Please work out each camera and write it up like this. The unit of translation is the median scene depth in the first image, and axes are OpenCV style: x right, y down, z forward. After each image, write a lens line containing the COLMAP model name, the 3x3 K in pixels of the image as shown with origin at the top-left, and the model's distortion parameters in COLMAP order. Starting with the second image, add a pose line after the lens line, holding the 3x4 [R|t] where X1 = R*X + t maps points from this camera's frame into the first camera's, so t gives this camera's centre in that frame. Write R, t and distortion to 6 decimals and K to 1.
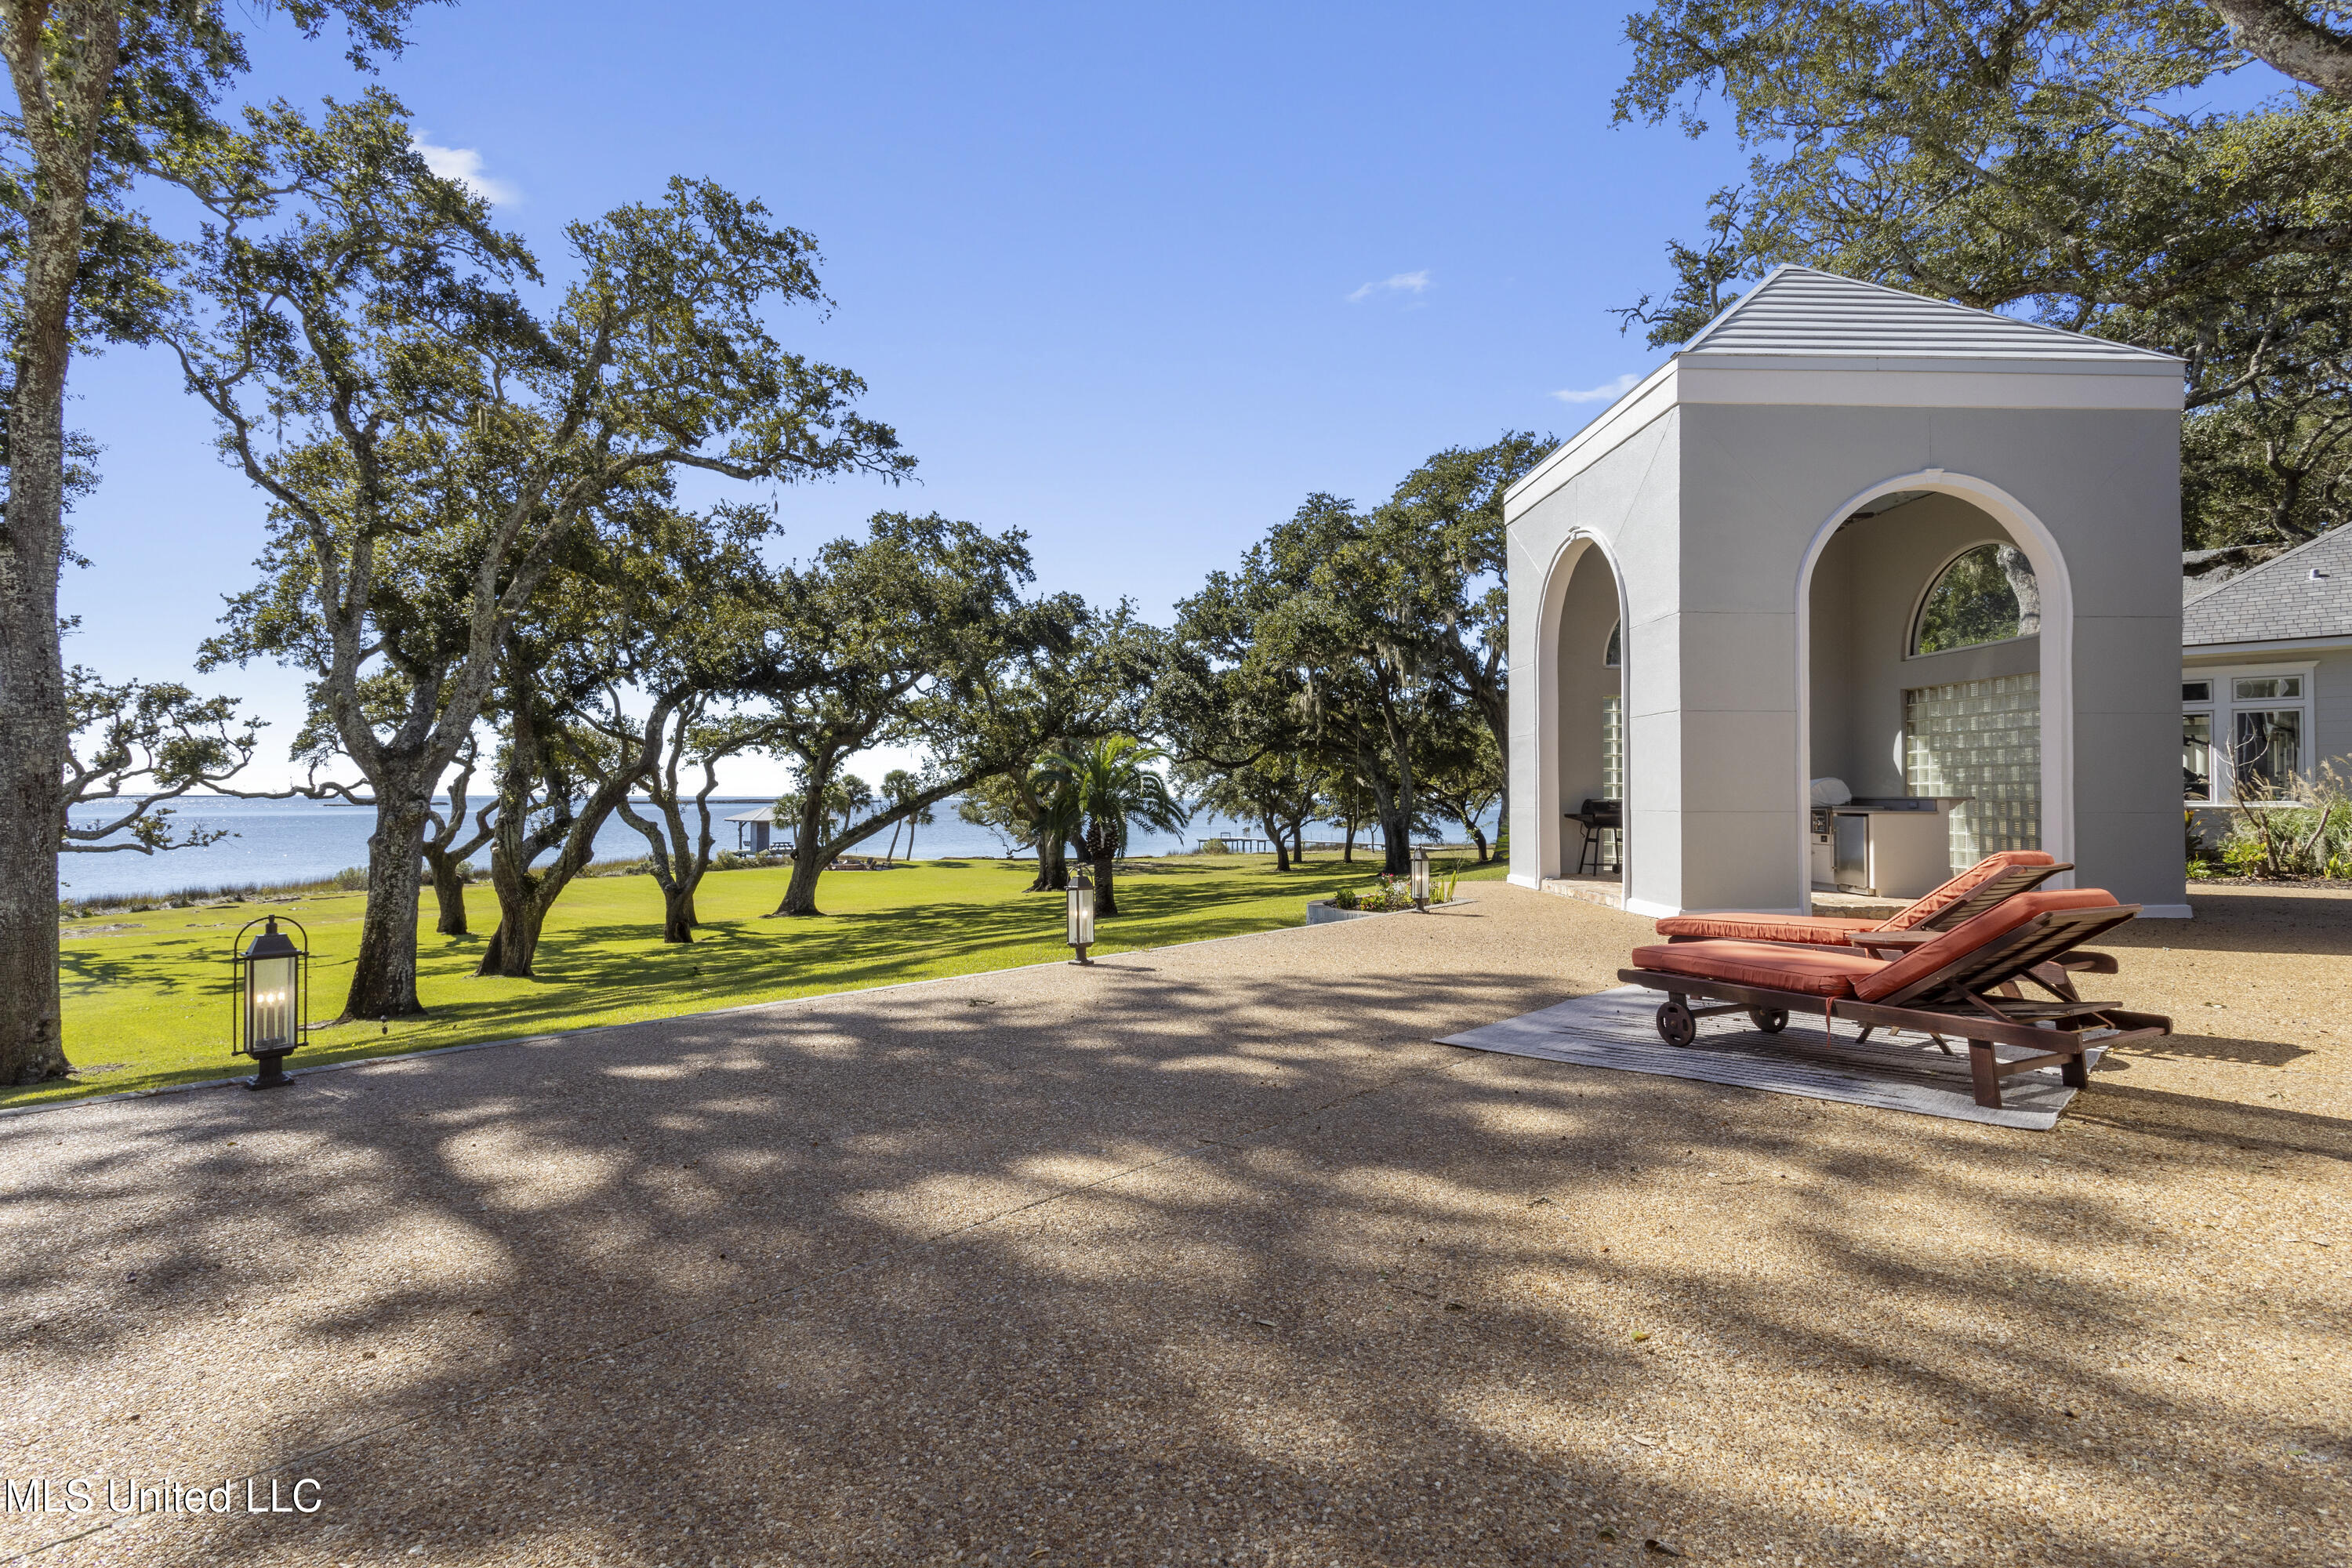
lens RADIAL K [[1138.7, 0, 1162.3], [0, 1138.7, 788.8], [0, 0, 1]] dist [-0.000493, 0.002180]
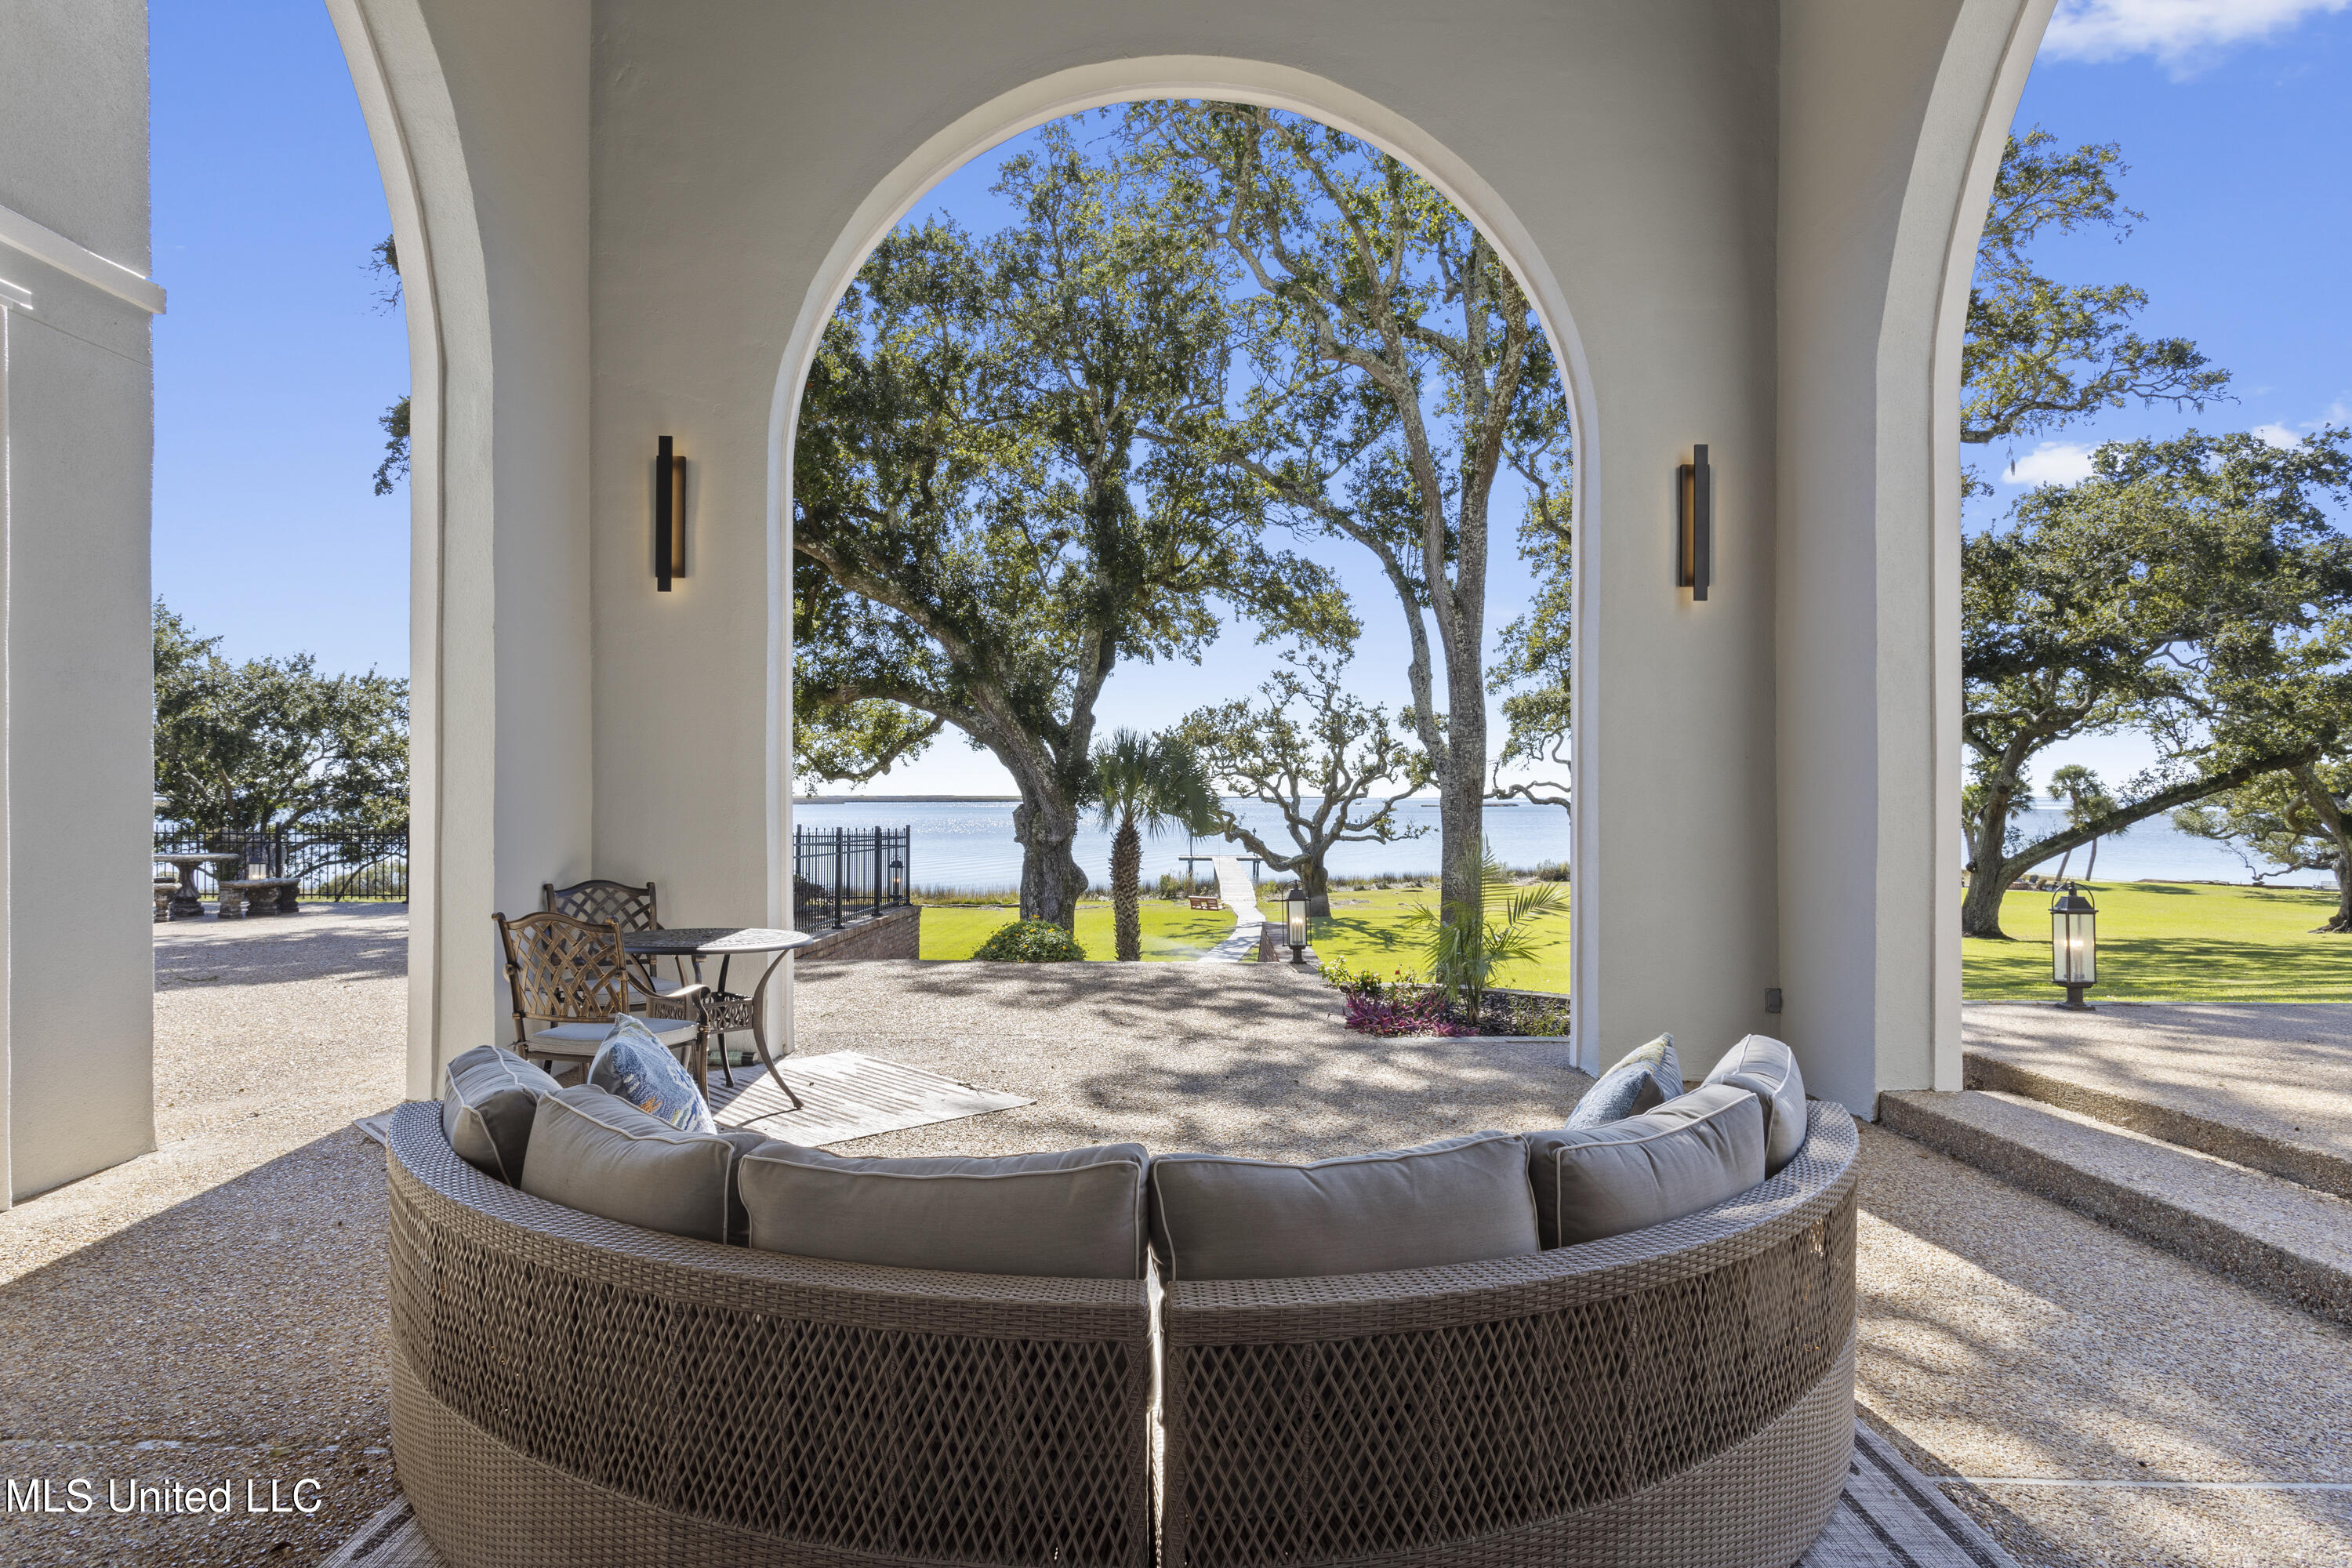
lens RADIAL K [[1268.2, 0, 1169.6], [0, 1268.2, 797.3], [0, 0, 1]] dist [0.004551, -0.001060]
pose [[0.686410, 0.000691, -0.727214, -0.064116], [0.002278, 0.999993, 0.003100, 0.001128], [0.727211, -0.003785, 0.686404, -0.118134]]
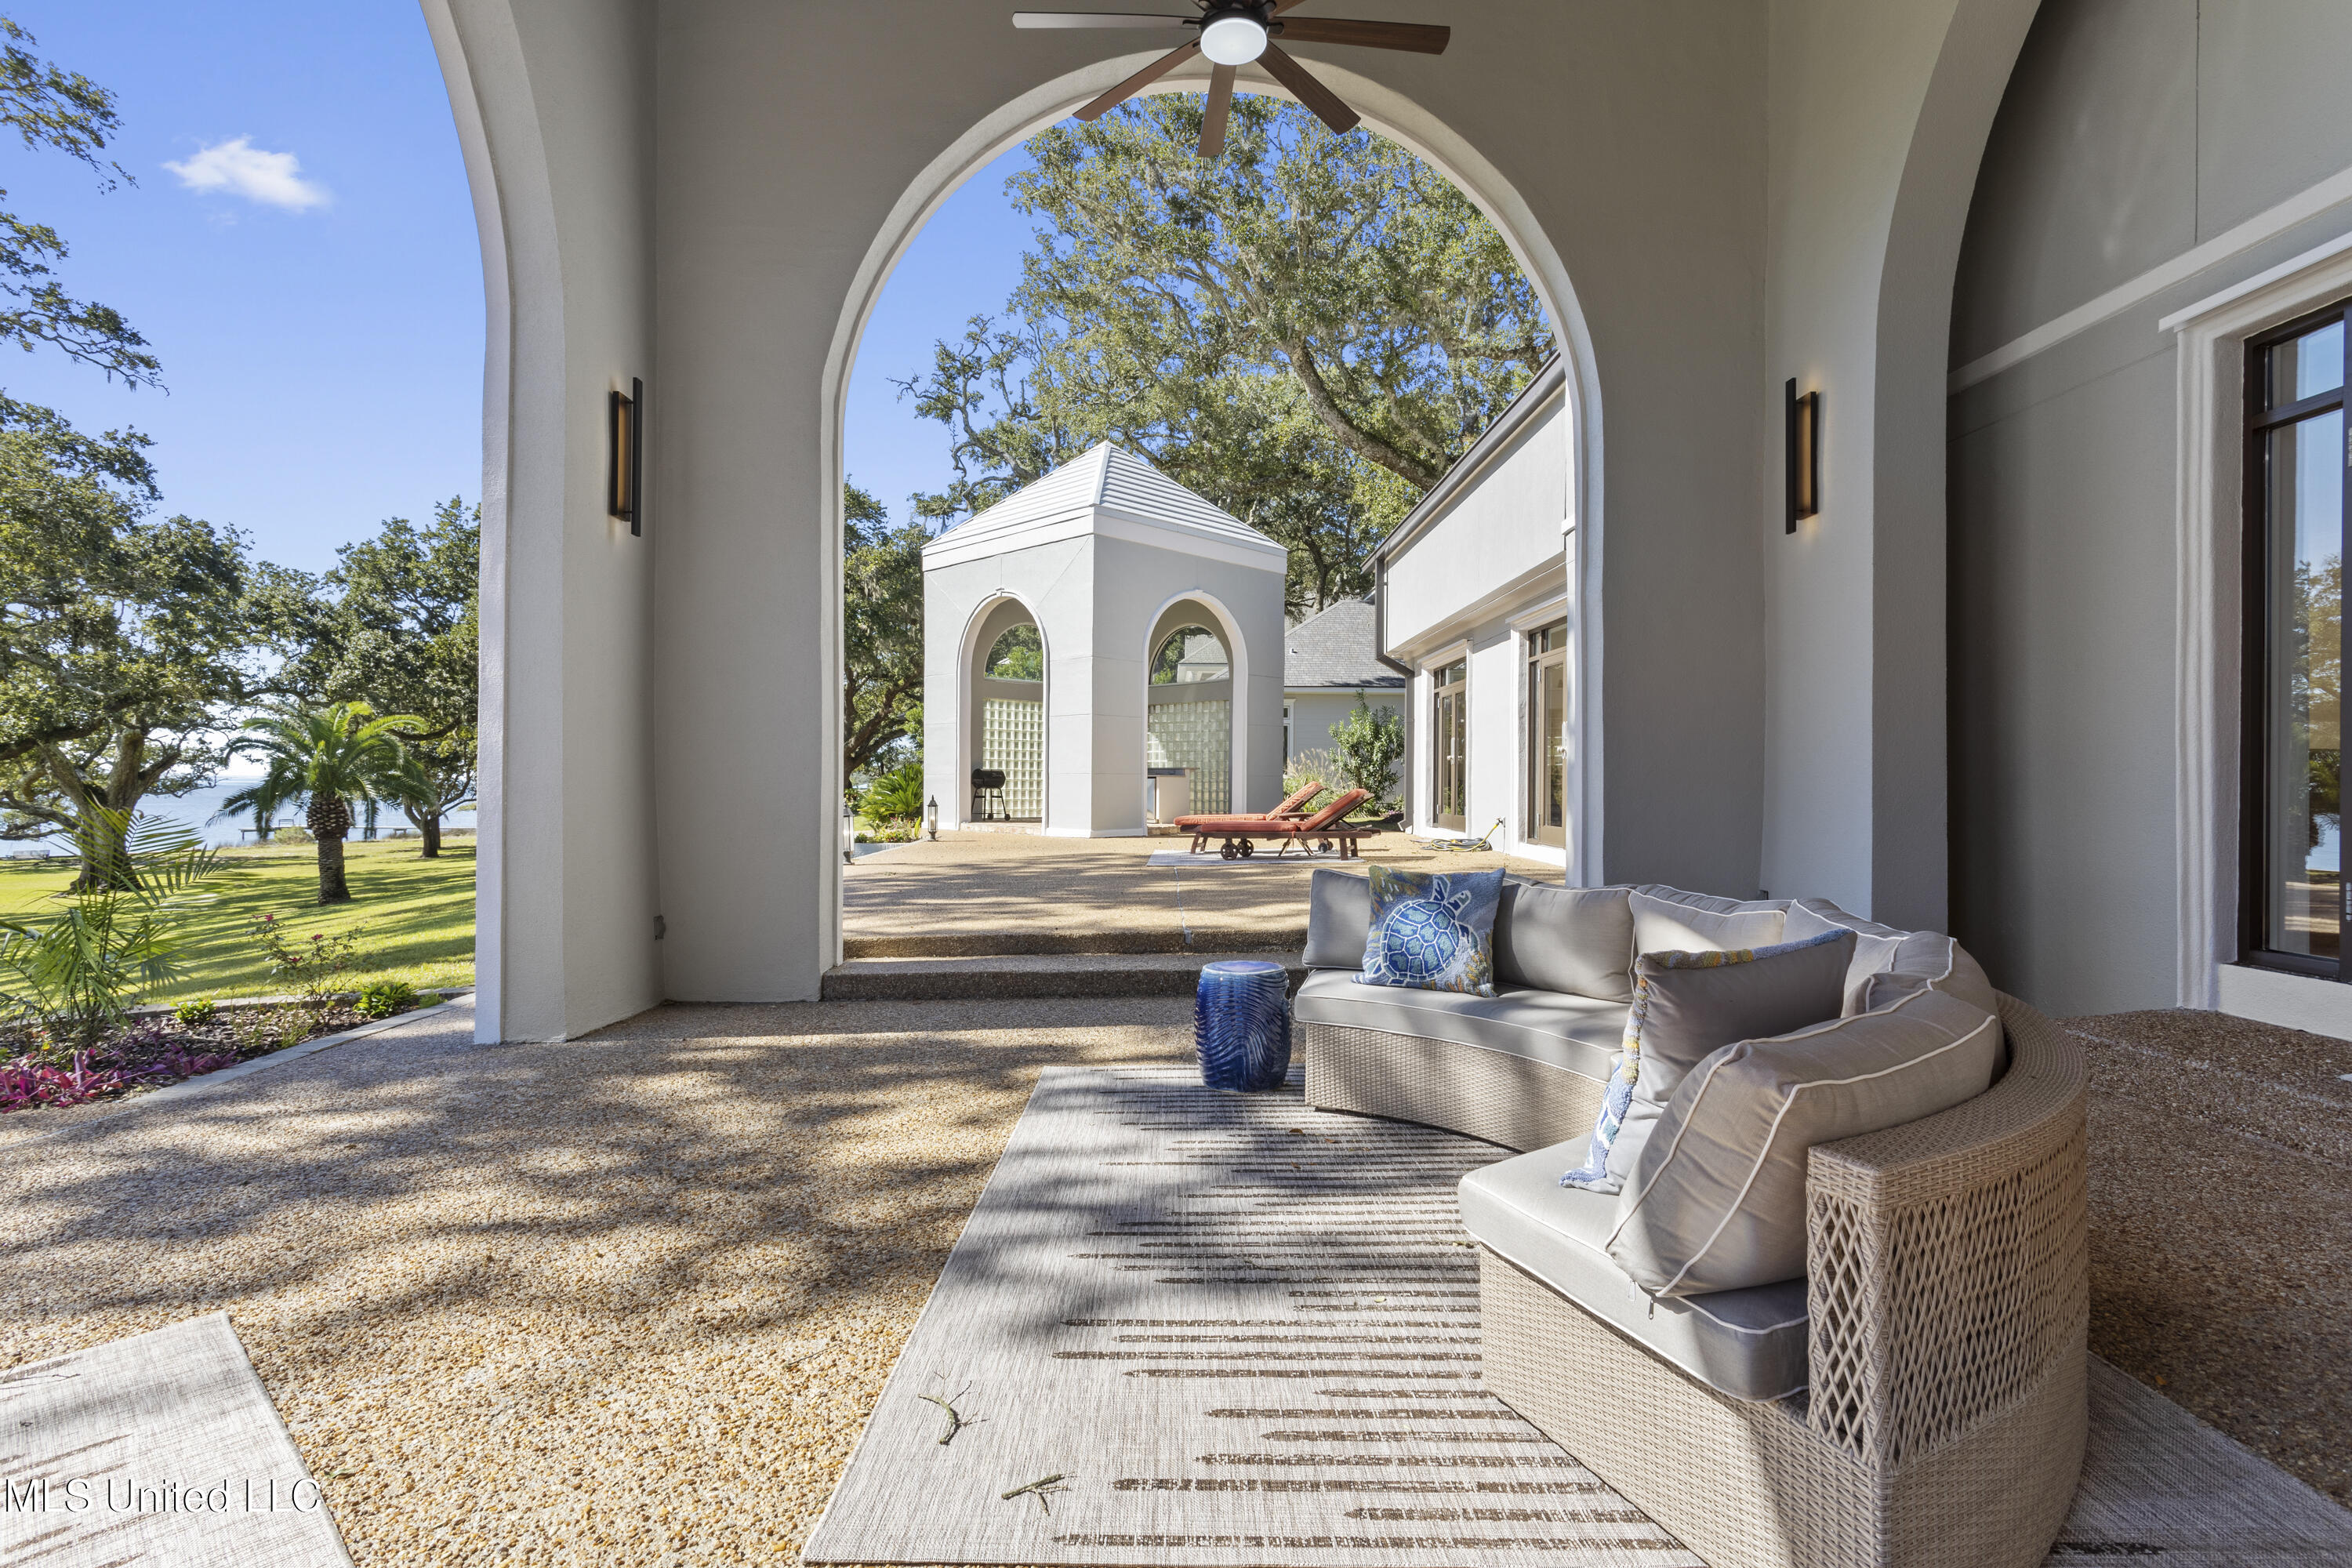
lens RADIAL K [[1138.7, 0, 1192.6], [0, 1138.7, 793.6], [0, 0, 1]] dist [-0.000493, 0.002180]
pose [[0.717733, -0.005778, 0.696295, -0.209154], [-0.006948, 0.999856, 0.015459, 0.007663], [-0.696284, -0.015933, 0.717590, -0.110127]]
